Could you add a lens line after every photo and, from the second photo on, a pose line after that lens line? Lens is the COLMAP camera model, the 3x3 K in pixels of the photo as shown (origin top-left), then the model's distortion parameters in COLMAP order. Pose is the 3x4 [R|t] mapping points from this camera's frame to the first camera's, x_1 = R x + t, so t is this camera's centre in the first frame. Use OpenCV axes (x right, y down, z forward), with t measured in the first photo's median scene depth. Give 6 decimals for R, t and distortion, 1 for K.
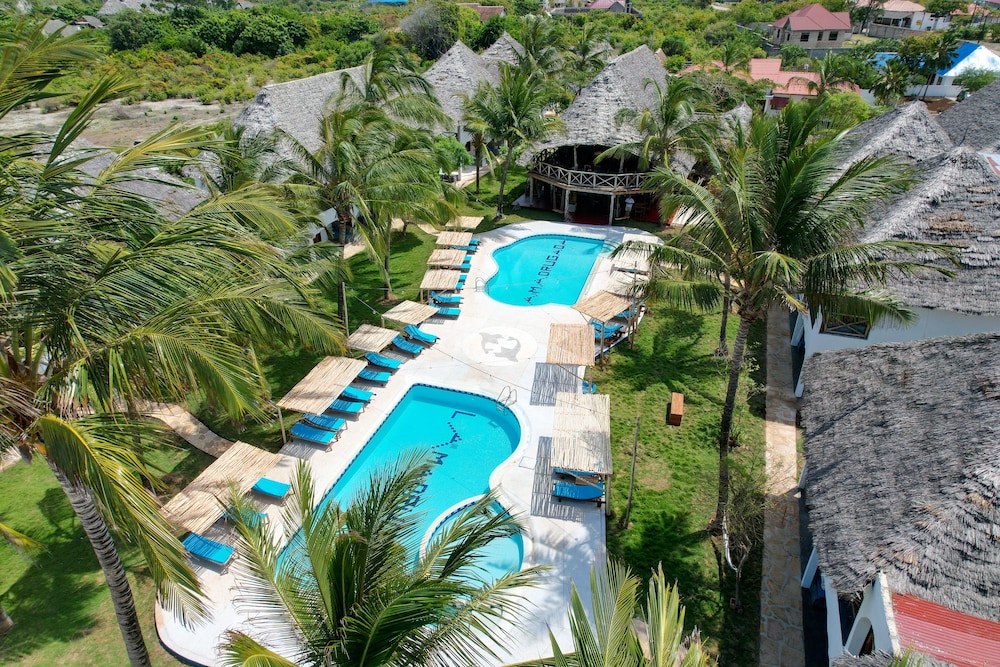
lens RADIAL K [[639.2, 0, 491.9], [0, 639.2, 331.9], [0, 0, 1]] dist [-0.069355, 0.065116]
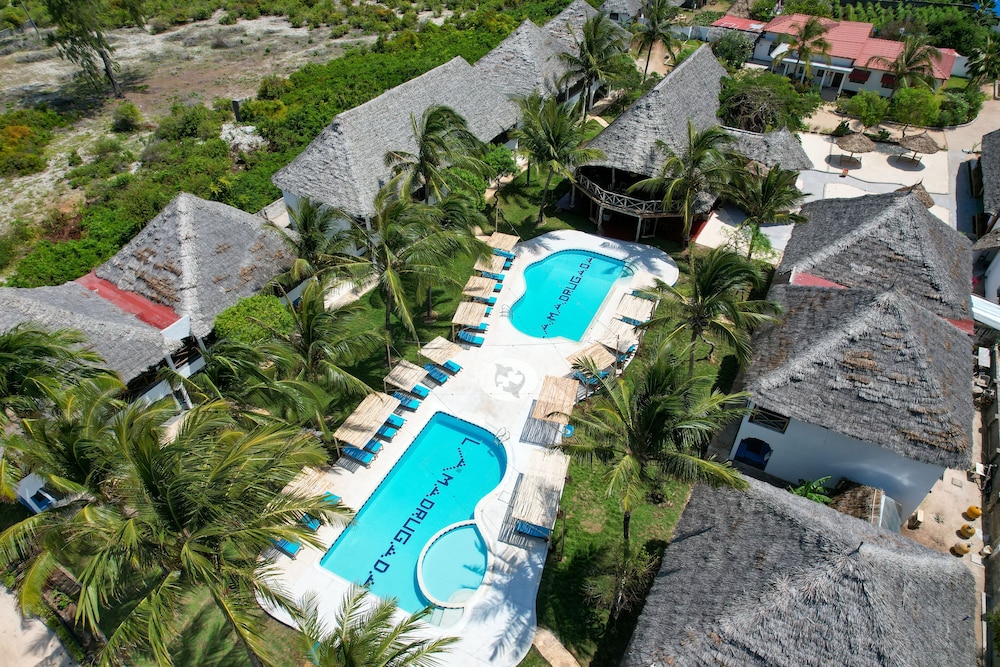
lens RADIAL K [[639.2, 0, 491.9], [0, 639.2, 331.9], [0, 0, 1]] dist [-0.069355, 0.065116]
pose [[0.988493, 0.098421, -0.114868, 0.108313], [-0.073377, 0.976040, 0.204848, -0.307492], [0.132277, -0.194062, 0.972030, -0.206934]]
